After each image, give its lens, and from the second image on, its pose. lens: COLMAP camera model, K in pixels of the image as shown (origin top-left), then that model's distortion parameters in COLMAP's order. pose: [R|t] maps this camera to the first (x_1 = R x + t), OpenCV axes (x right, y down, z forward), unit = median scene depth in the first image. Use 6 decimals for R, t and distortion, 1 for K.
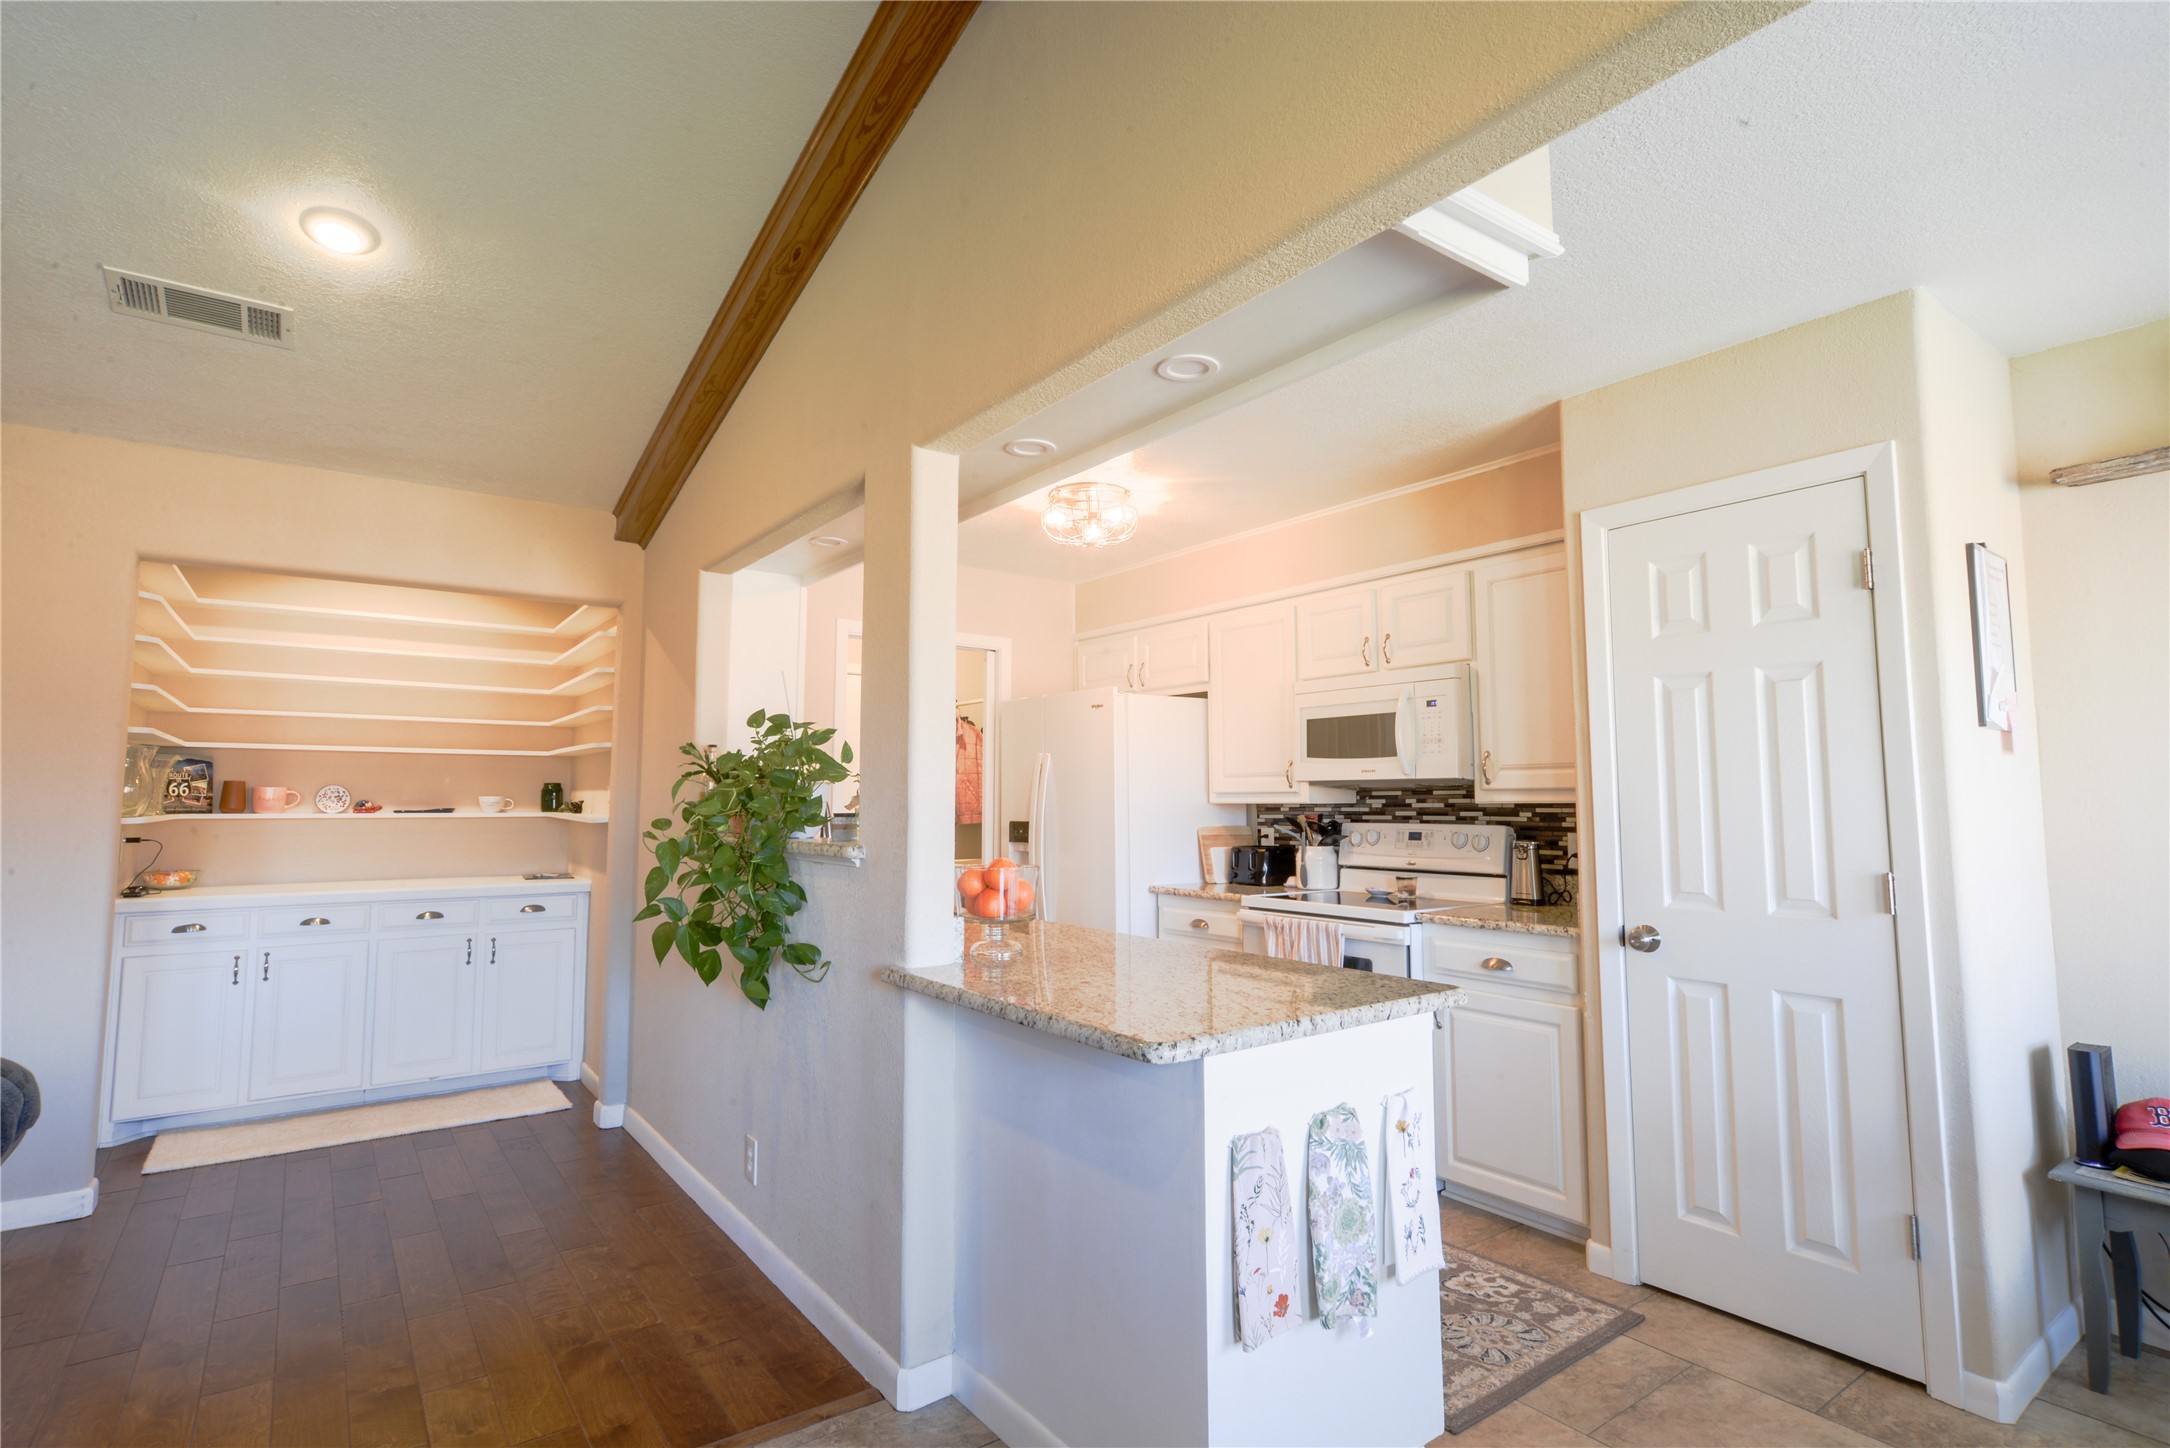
lens RADIAL K [[1065.3, 0, 1095.6], [0, 1065.3, 714.1], [0, 0, 1]] dist [-0.025253, 0.010973]
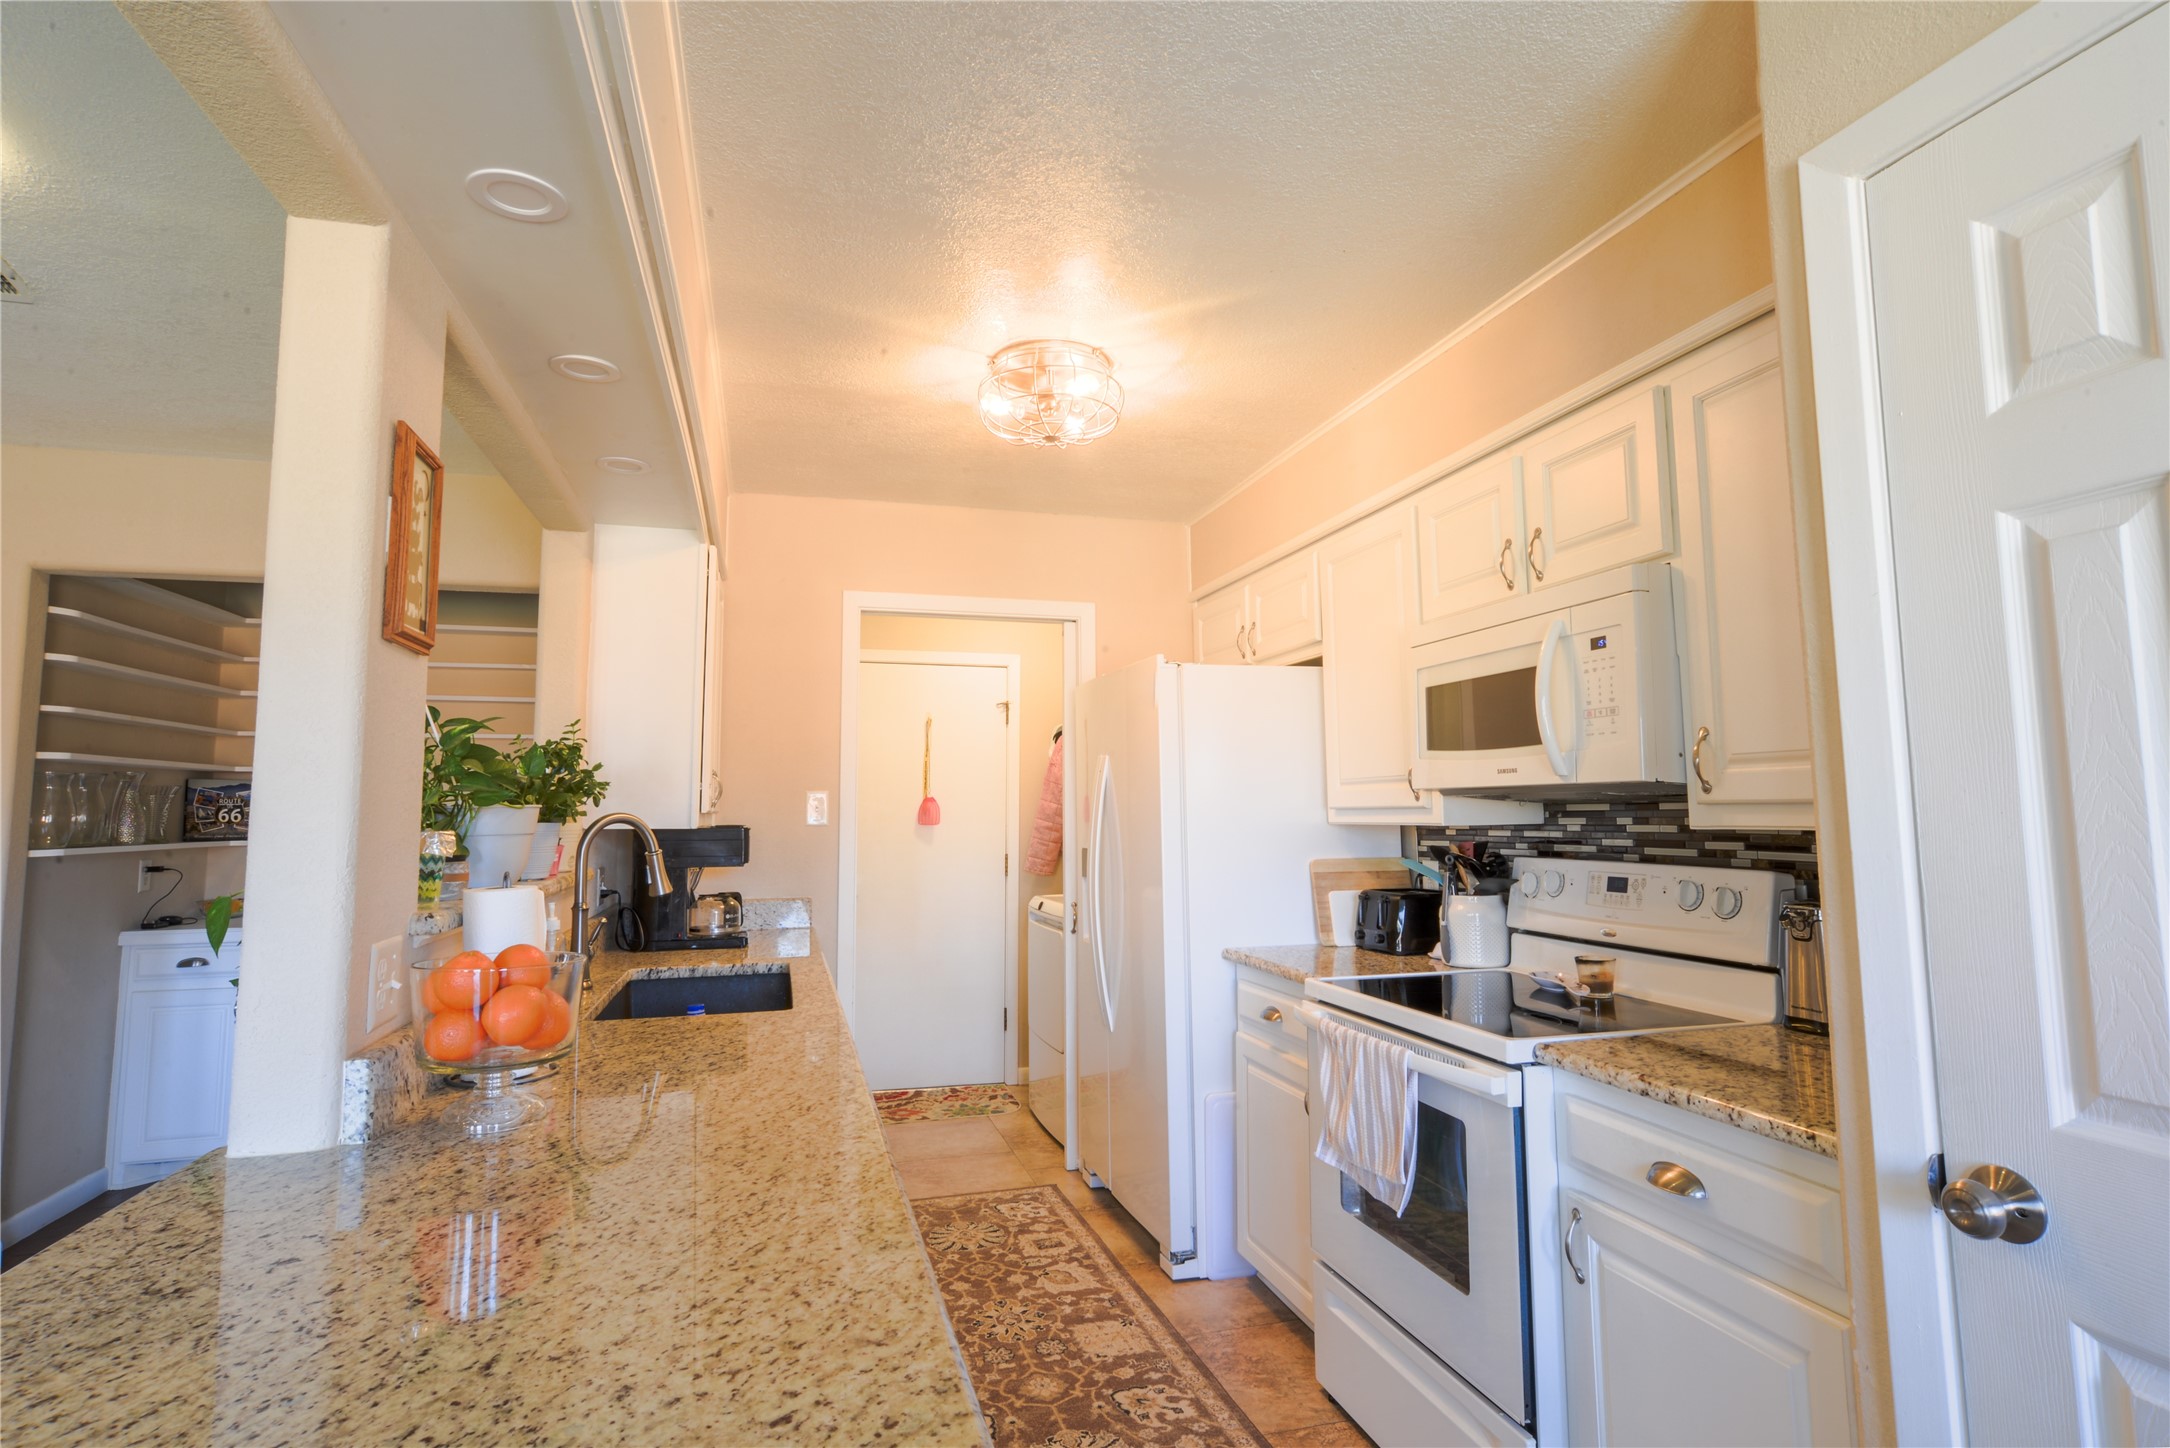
lens RADIAL K [[1103.1, 0, 1087.6], [0, 1103.1, 705.6], [0, 0, 1]] dist [-0.001476, 0.001695]
pose [[0.935365, -0.041376, -0.351257, 0.247313], [0.036818, 0.999129, -0.019648, 0.021267], [0.351764, 0.005446, 0.936073, 0.354255]]
